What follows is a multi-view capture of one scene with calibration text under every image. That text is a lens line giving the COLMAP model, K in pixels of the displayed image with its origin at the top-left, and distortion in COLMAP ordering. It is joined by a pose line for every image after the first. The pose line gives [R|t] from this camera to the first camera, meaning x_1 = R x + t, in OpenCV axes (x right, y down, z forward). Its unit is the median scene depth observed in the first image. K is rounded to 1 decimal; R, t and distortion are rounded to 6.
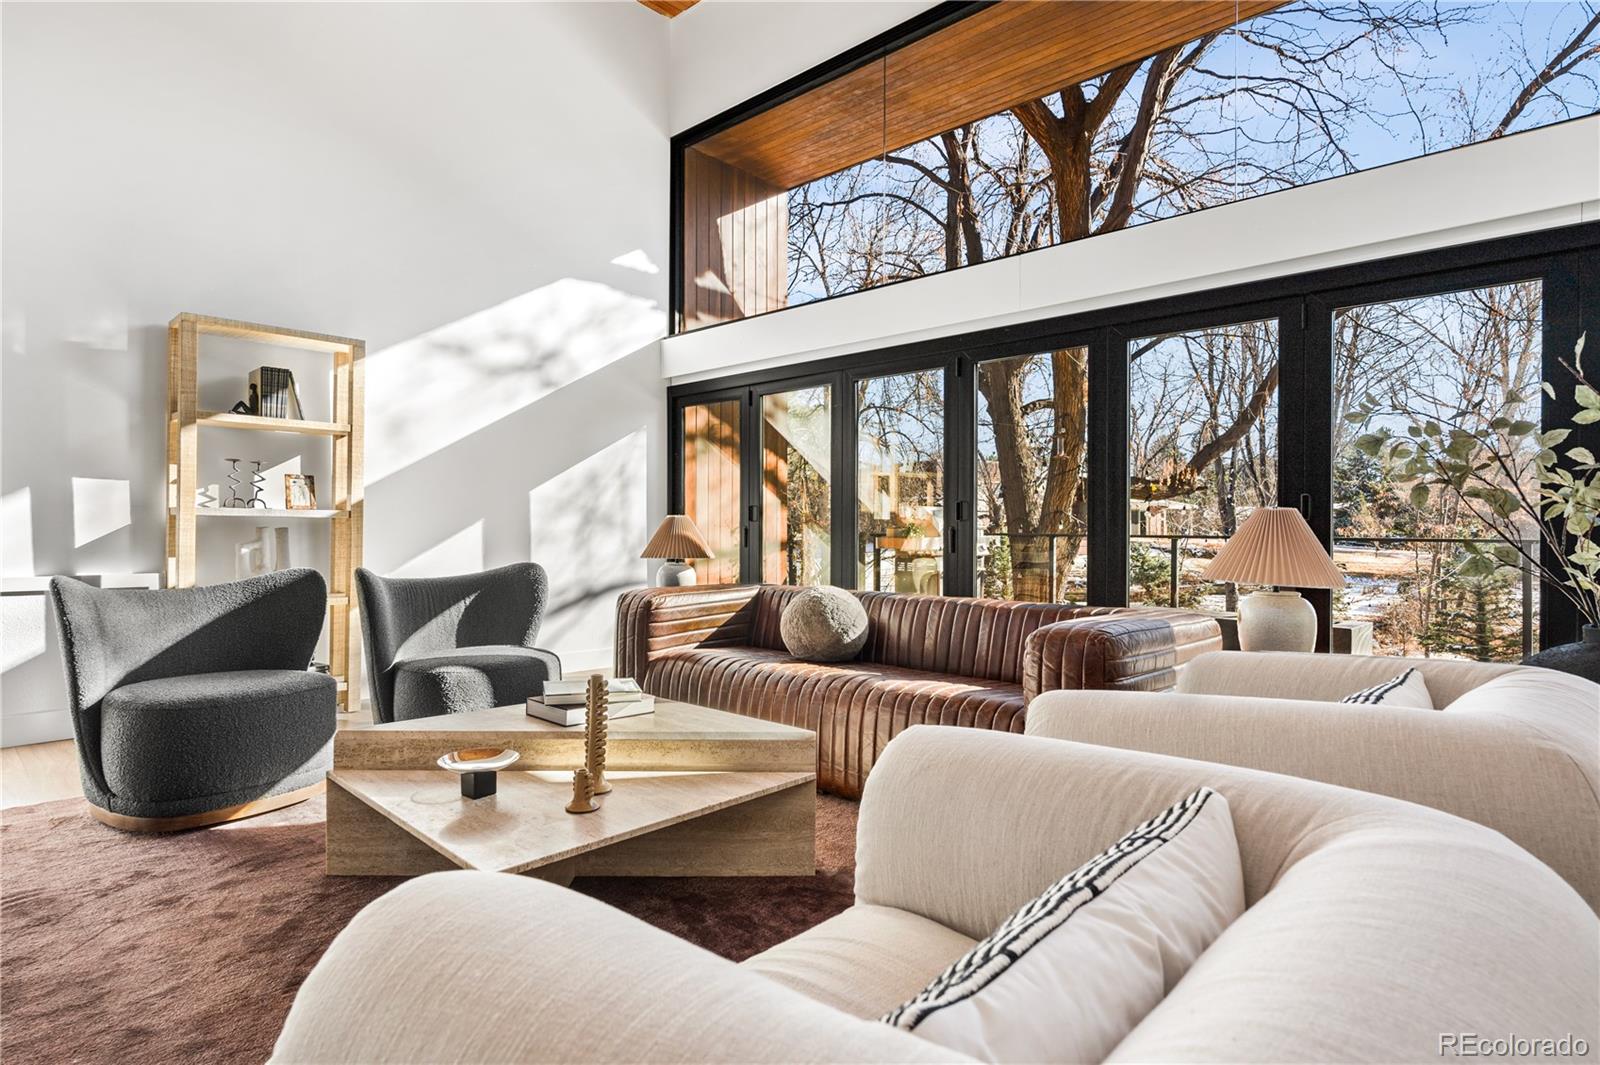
lens RADIAL K [[874.6, 0, 799.4], [0, 874.6, 533.9], [0, 0, 1]] dist [-0.000326, -0.000727]
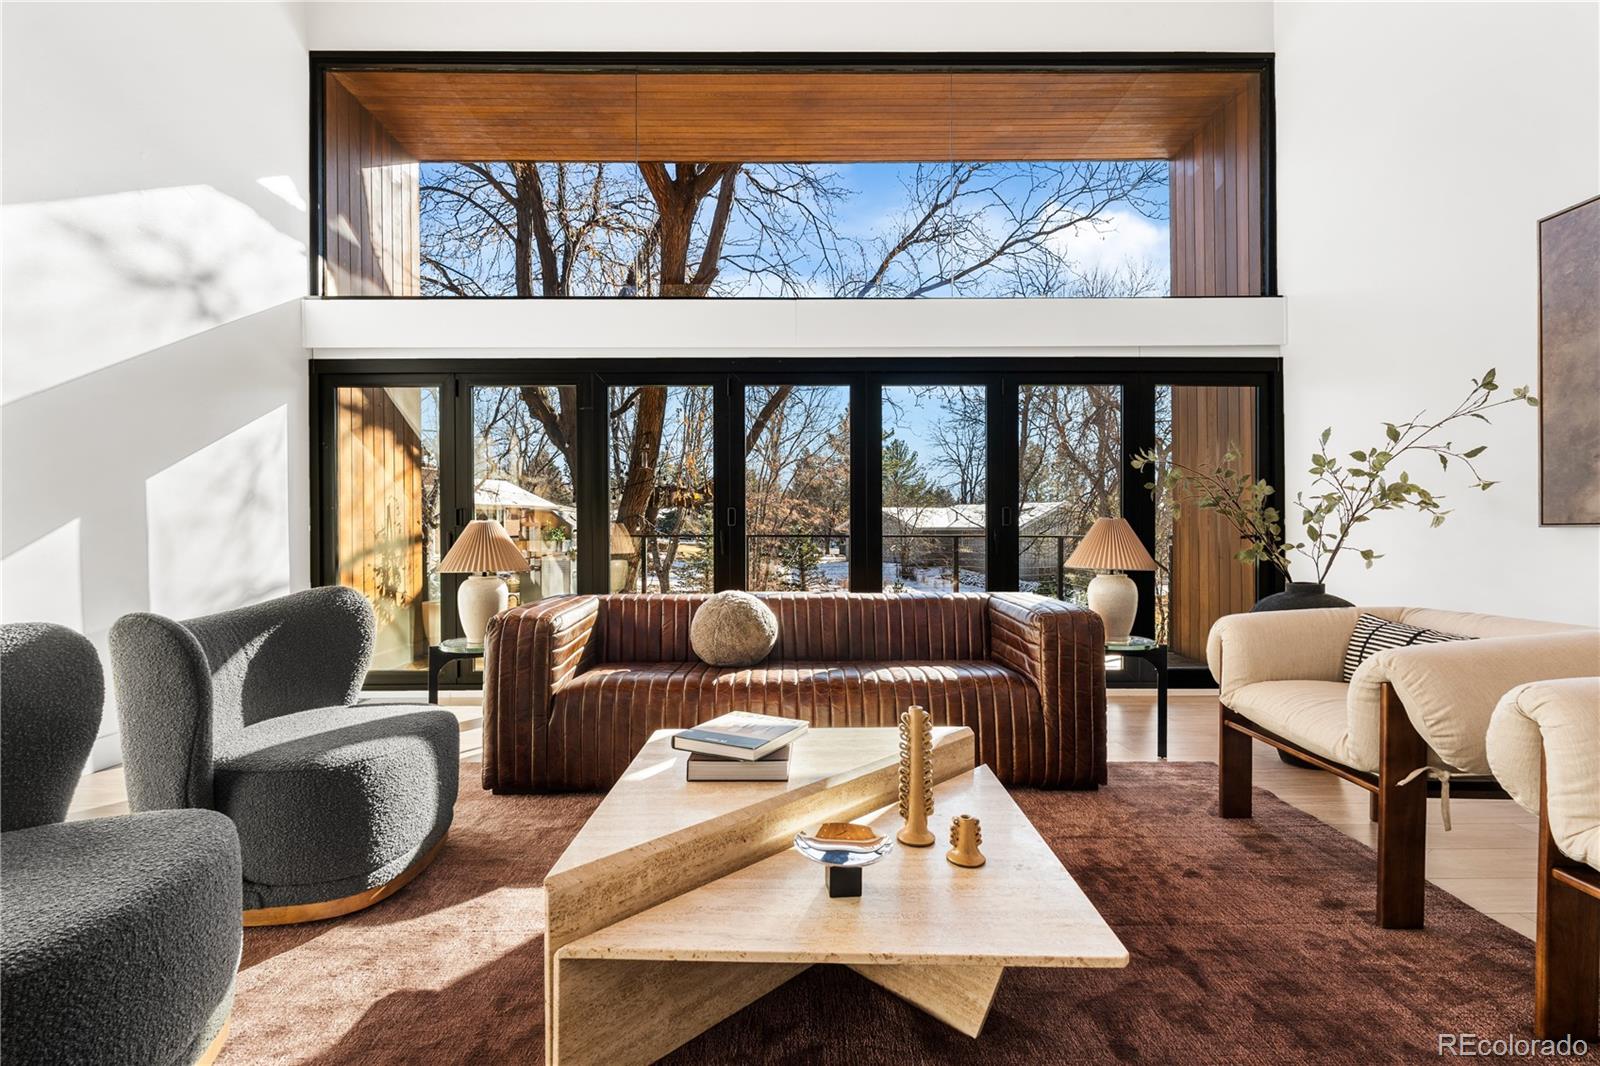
lens RADIAL K [[725.7, 0, 804.8], [0, 725.7, 532.2], [0, 0, 1]] dist [0.004724, 0.000587]
pose [[0.721891, 0.007225, 0.691969, -0.283979], [0.009573, 0.999746, -0.020425, 0.007282], [-0.691941, 0.021369, 0.721638, 0.215341]]
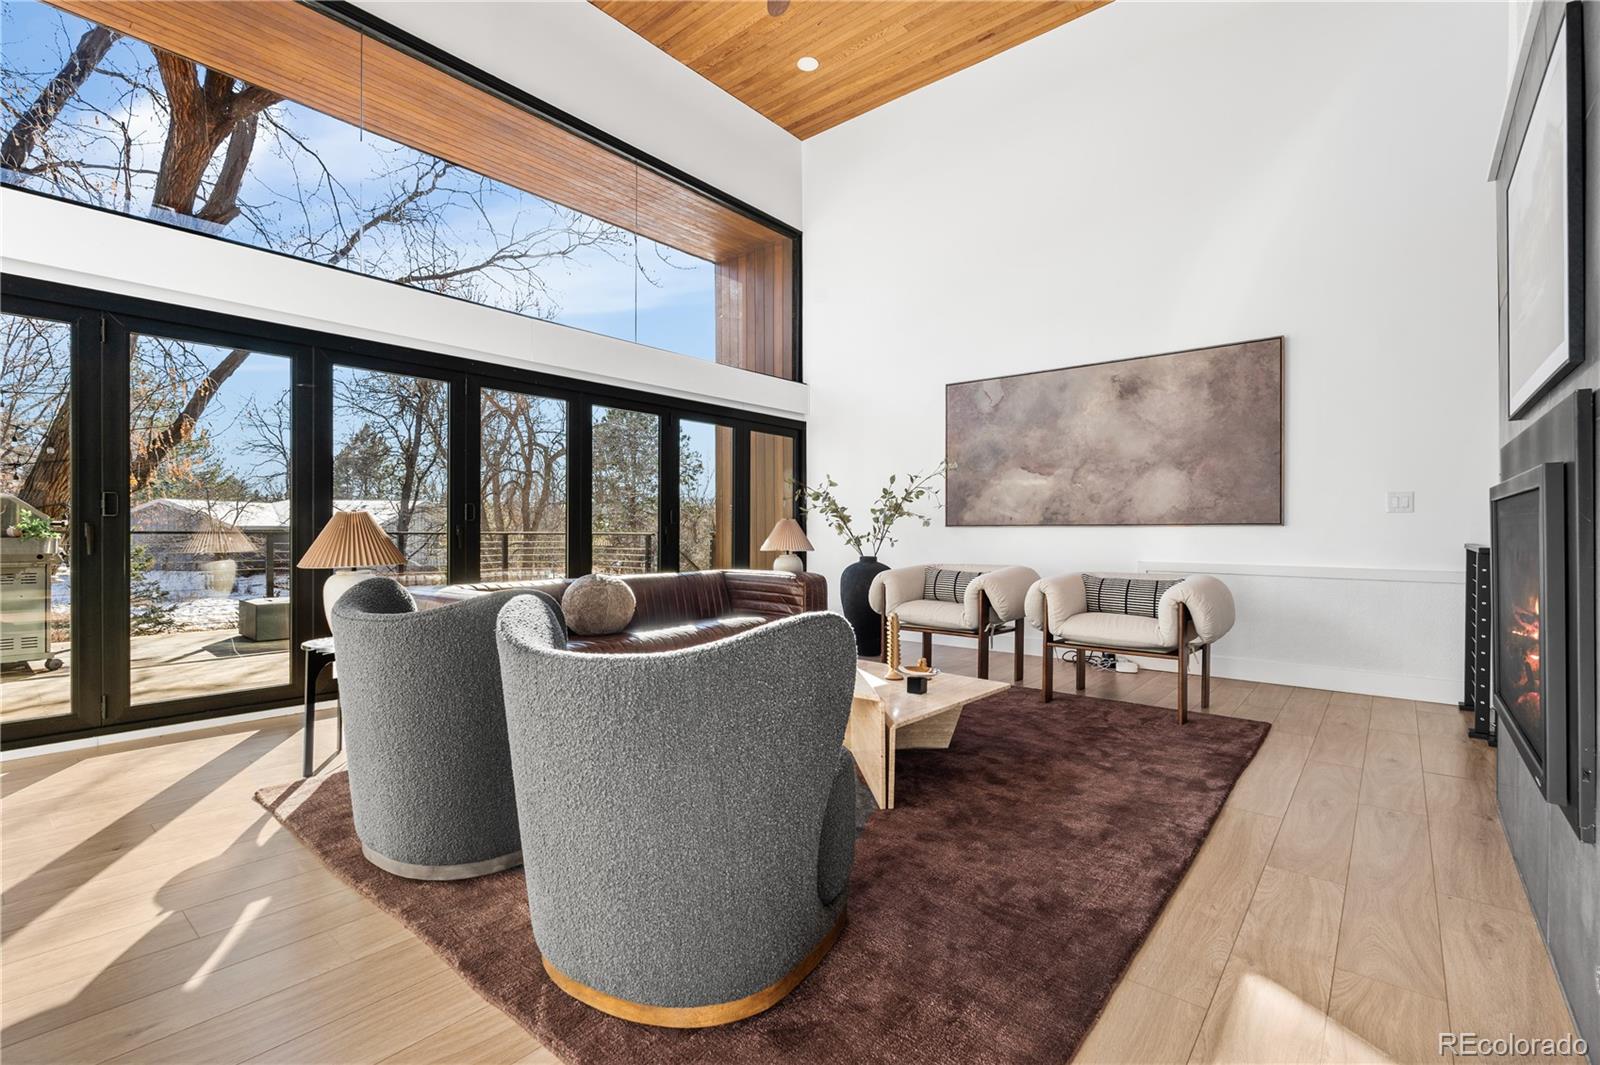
lens RADIAL K [[725.7, 0, 801.1], [0, 725.7, 530.1], [0, 0, 1]] dist [0.004724, 0.000587]
pose [[-0.054013, 0.012573, 0.998461, -0.698857], [0.019072, 0.999751, -0.011557, 0.011455], [-0.998358, 0.018418, -0.054239, 0.558223]]
